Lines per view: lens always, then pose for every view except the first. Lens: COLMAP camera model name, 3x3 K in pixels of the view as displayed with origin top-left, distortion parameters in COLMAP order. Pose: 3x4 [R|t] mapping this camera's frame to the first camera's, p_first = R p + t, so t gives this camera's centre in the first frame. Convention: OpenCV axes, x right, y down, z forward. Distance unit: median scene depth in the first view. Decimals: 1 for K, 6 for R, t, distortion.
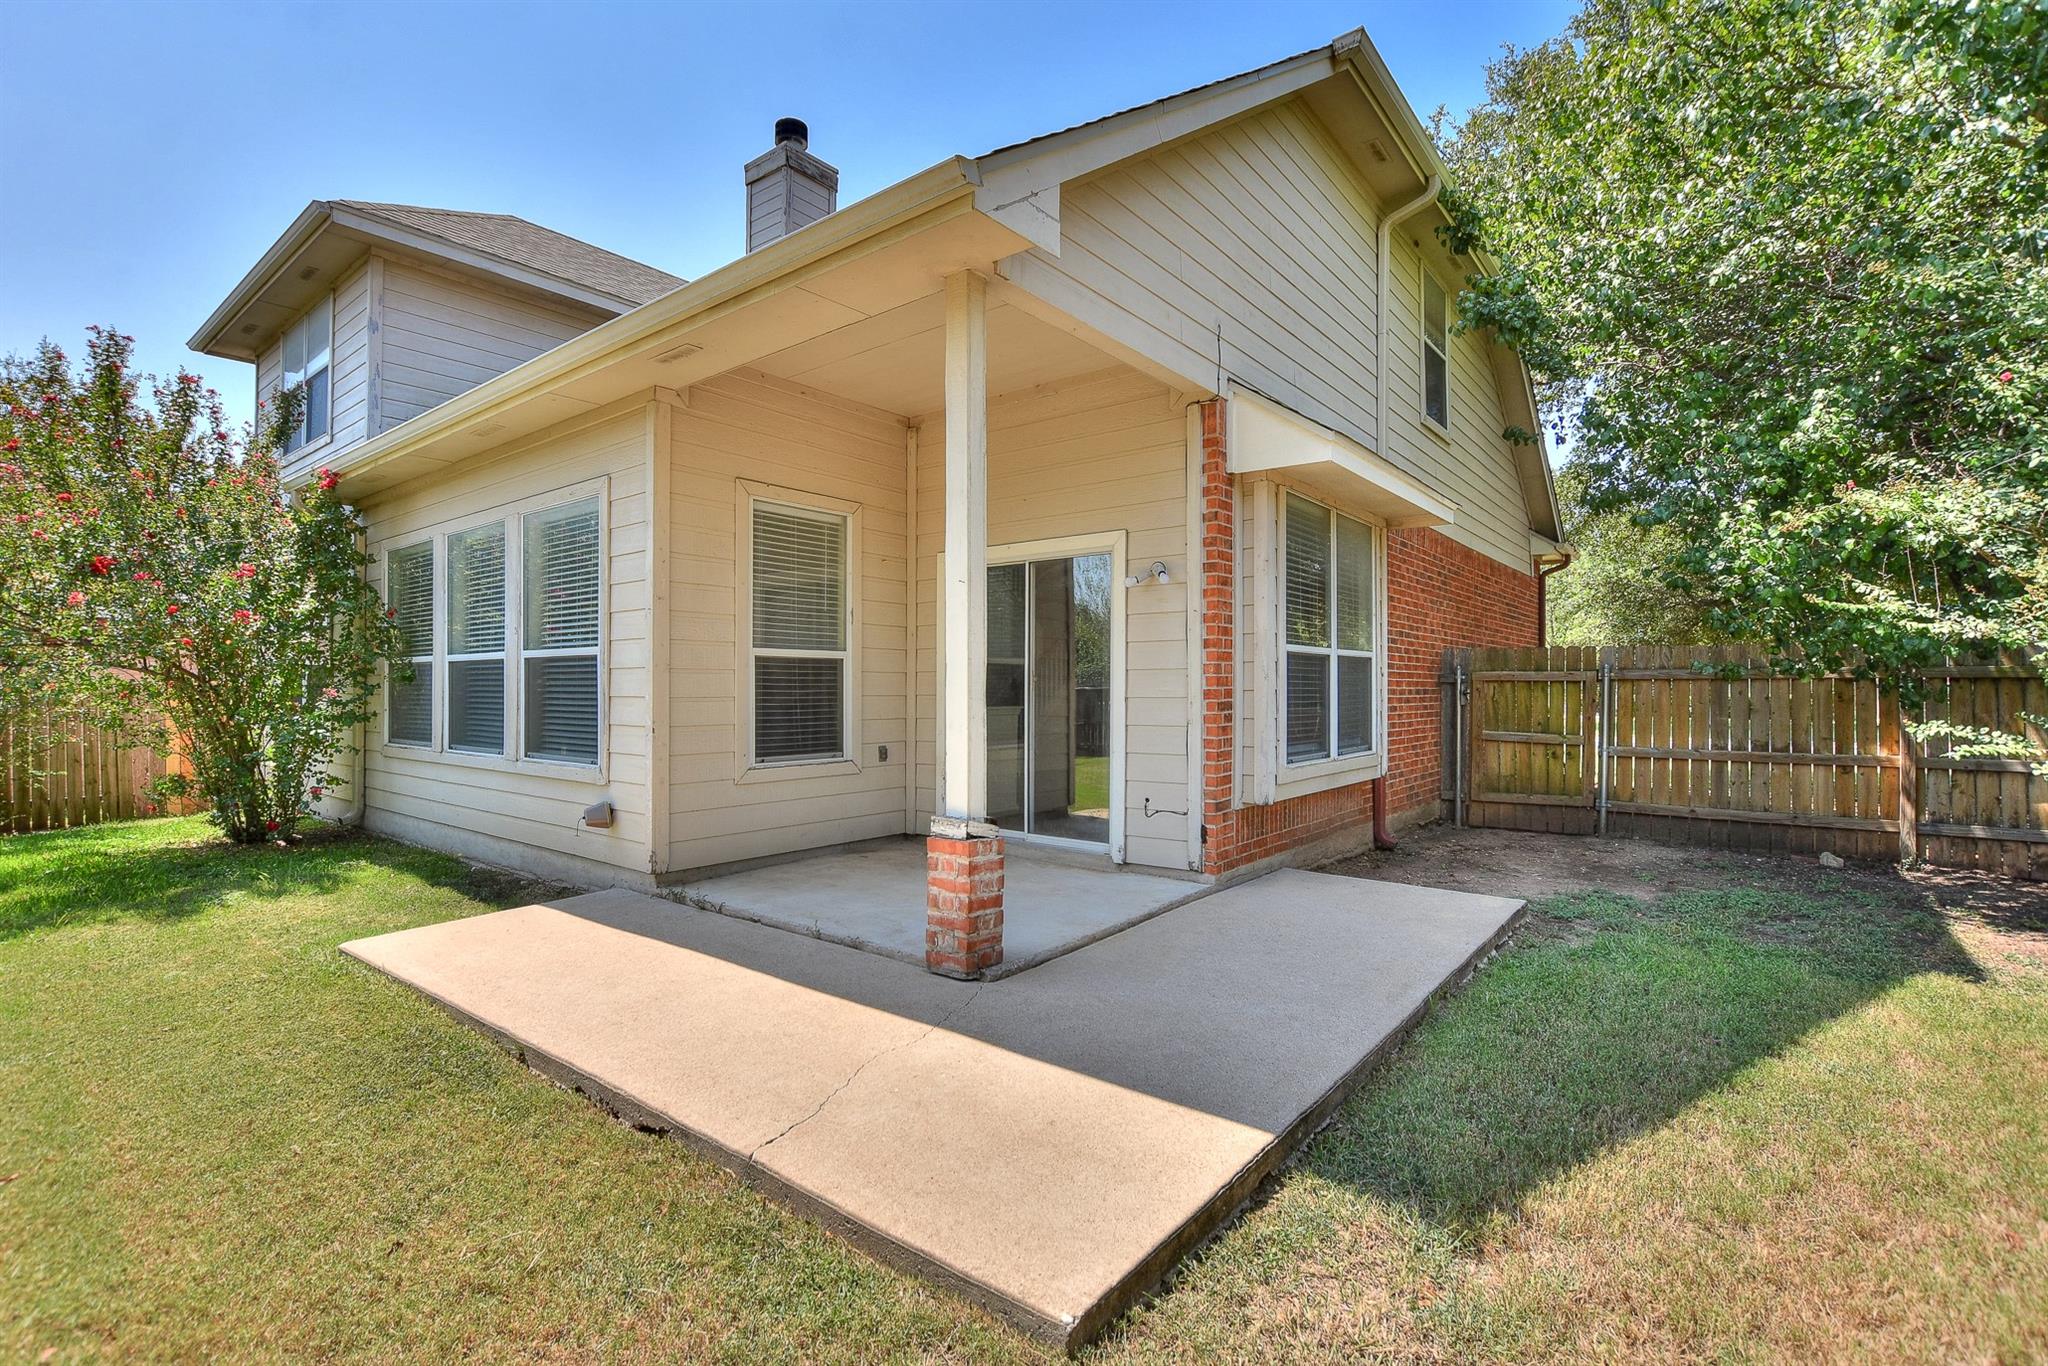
lens RADIAL K [[916.3, 0, 1028.7], [0, 916.3, 680.5], [0, 0, 1]] dist [-0.022958, 0.005010]
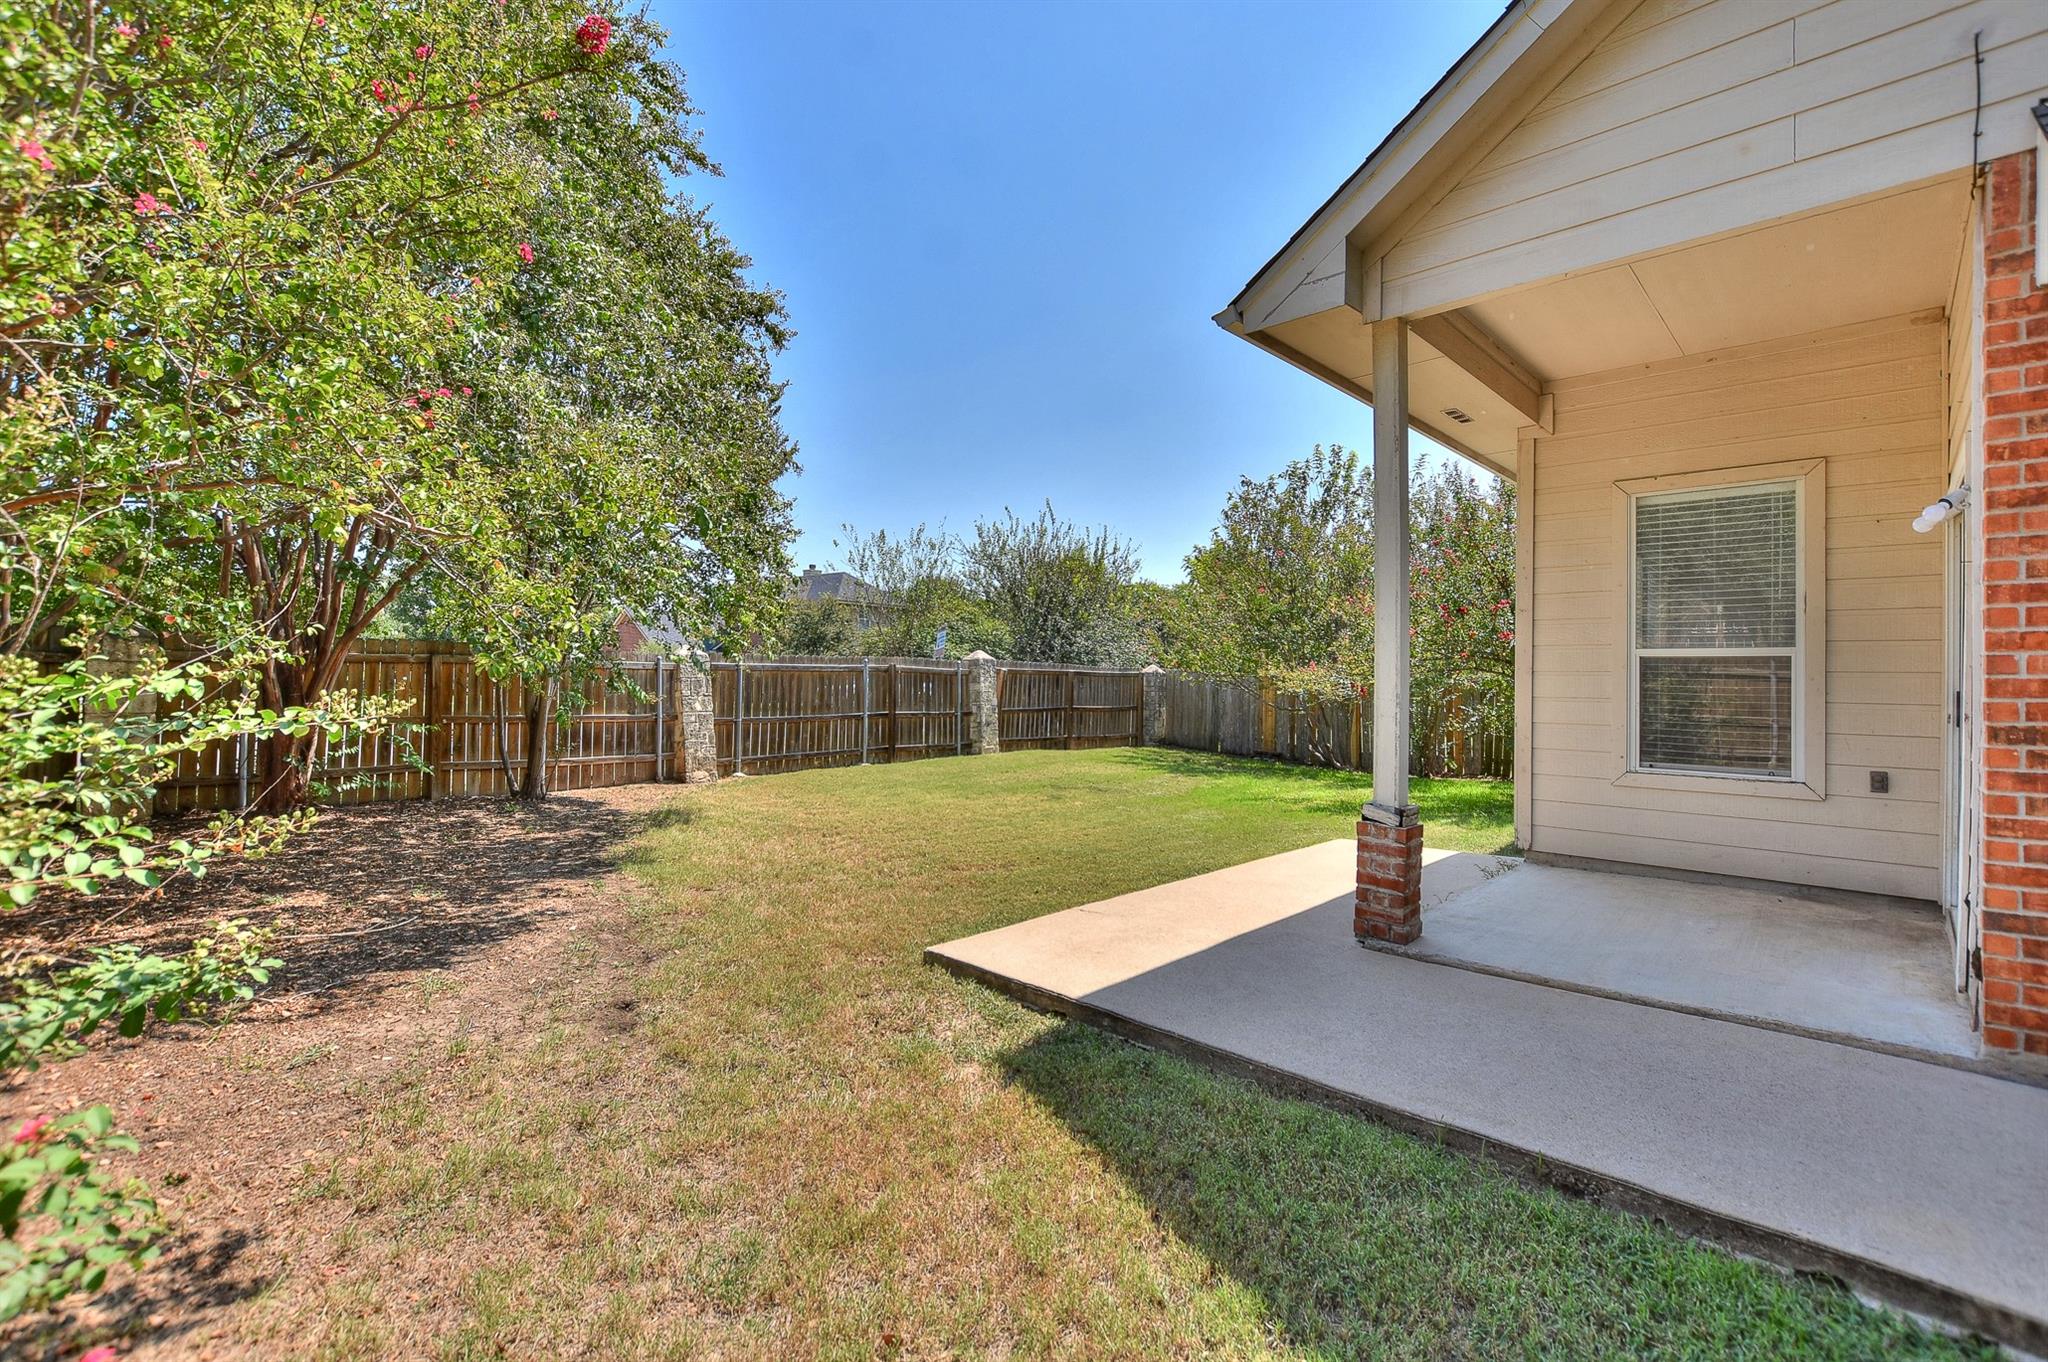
lens RADIAL K [[916.3, 0, 1012.2], [0, 916.3, 676.8], [0, 0, 1]] dist [-0.022958, 0.005010]
pose [[-0.095050, 0.005251, -0.995459, 0.641633], [-0.005395, 0.999969, 0.005790, -0.004949], [0.995458, 0.005921, -0.095018, 0.387968]]
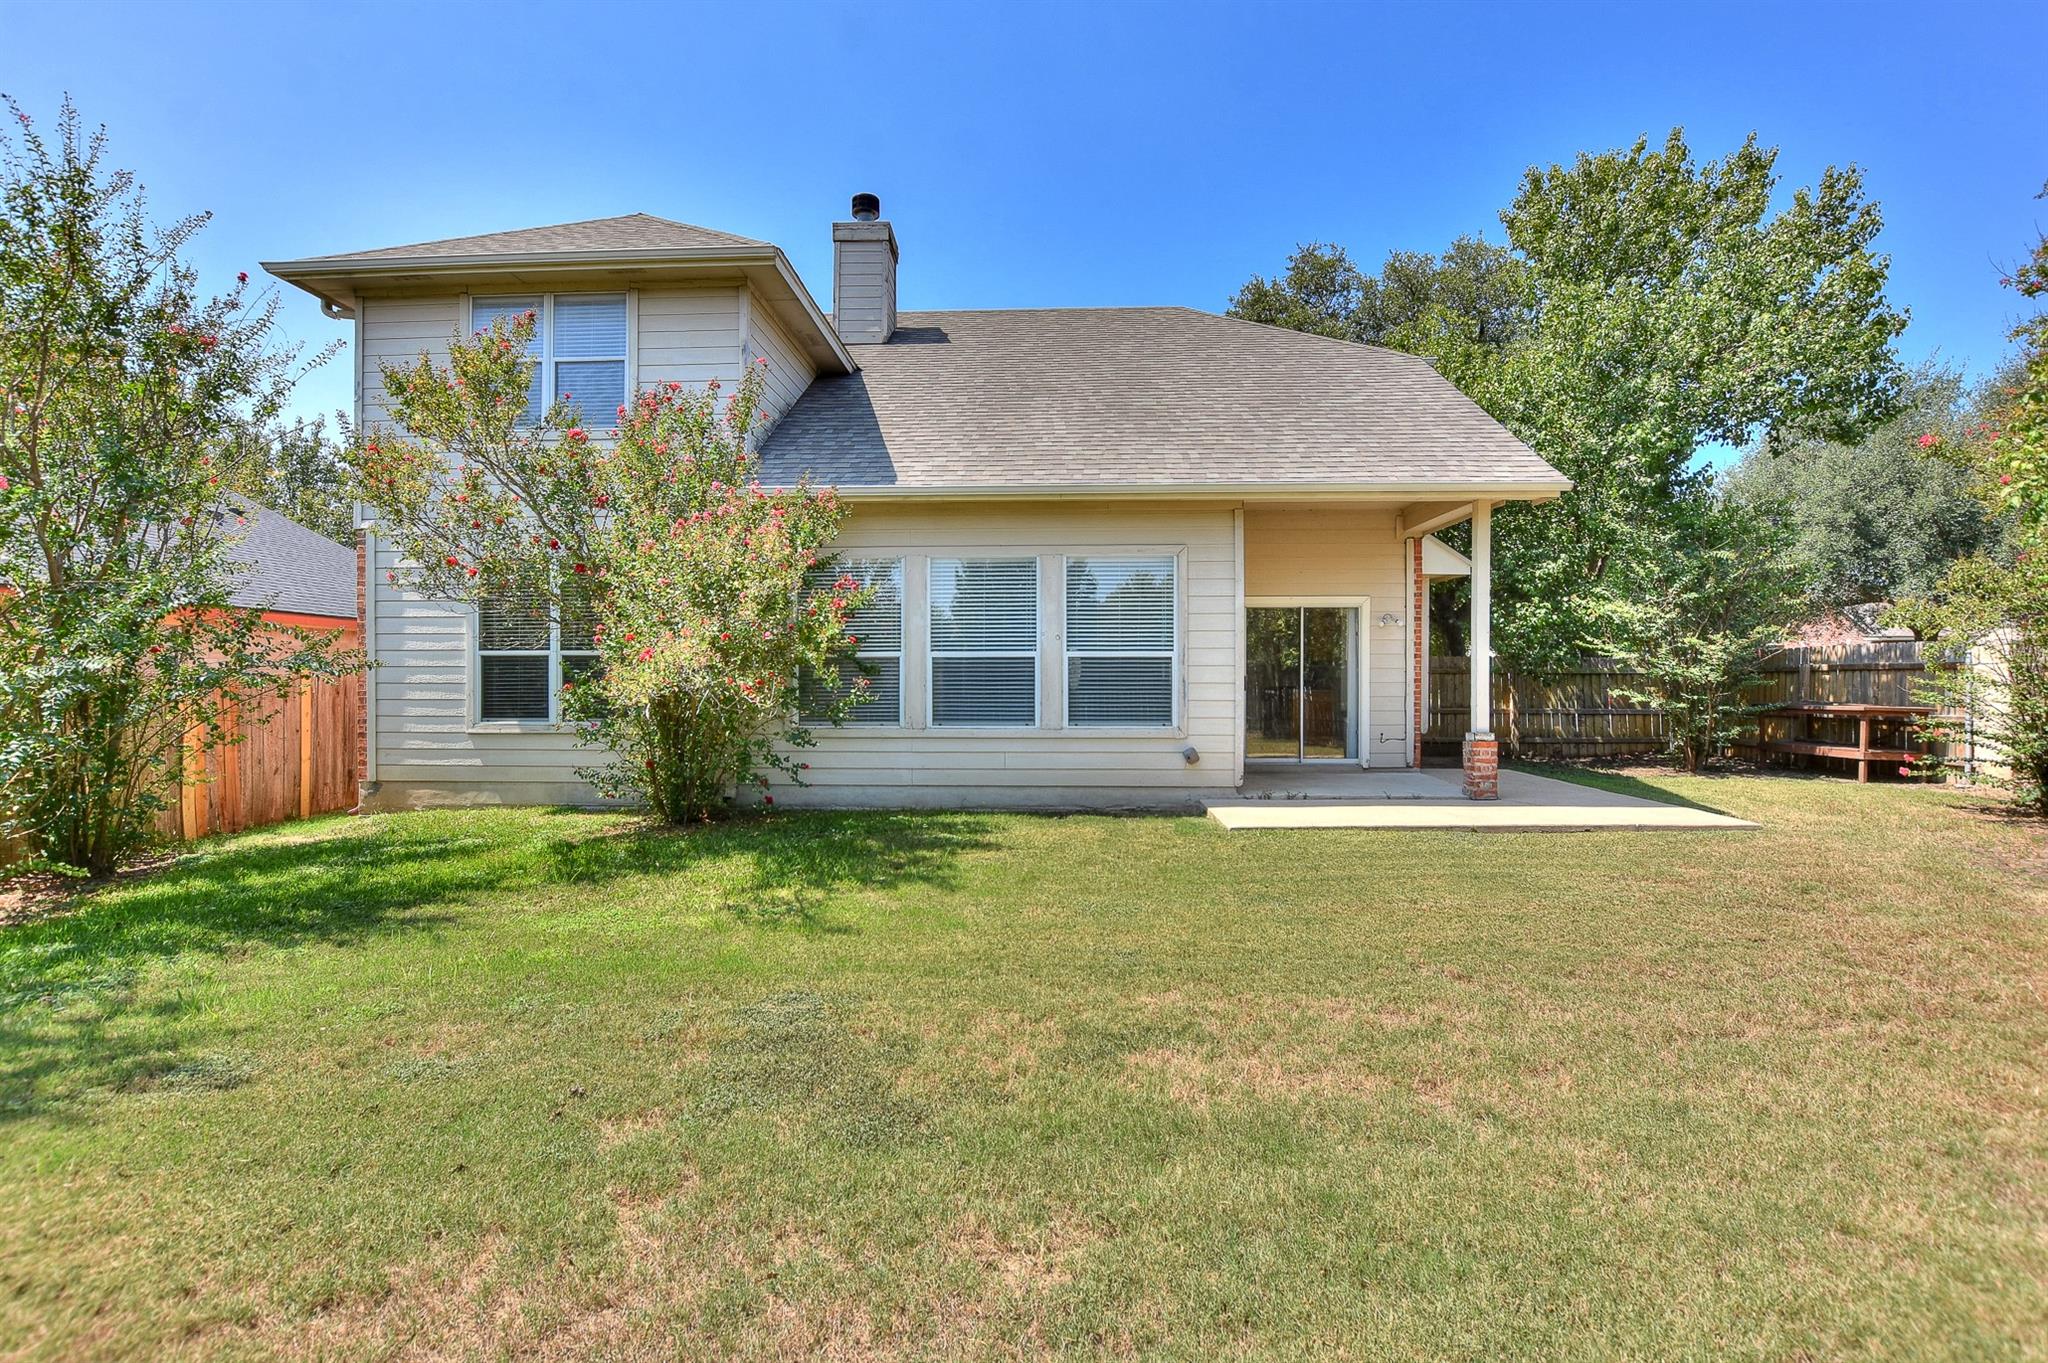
lens RADIAL K [[916.3, 0, 995.1], [0, 916.3, 665.9], [0, 0, 1]] dist [-0.022958, 0.005010]
pose [[0.819141, 0.006280, 0.573557, -1.446403], [-0.003481, 0.999976, -0.005977, -0.000956], [-0.573581, 0.002899, 0.819144, -0.113361]]
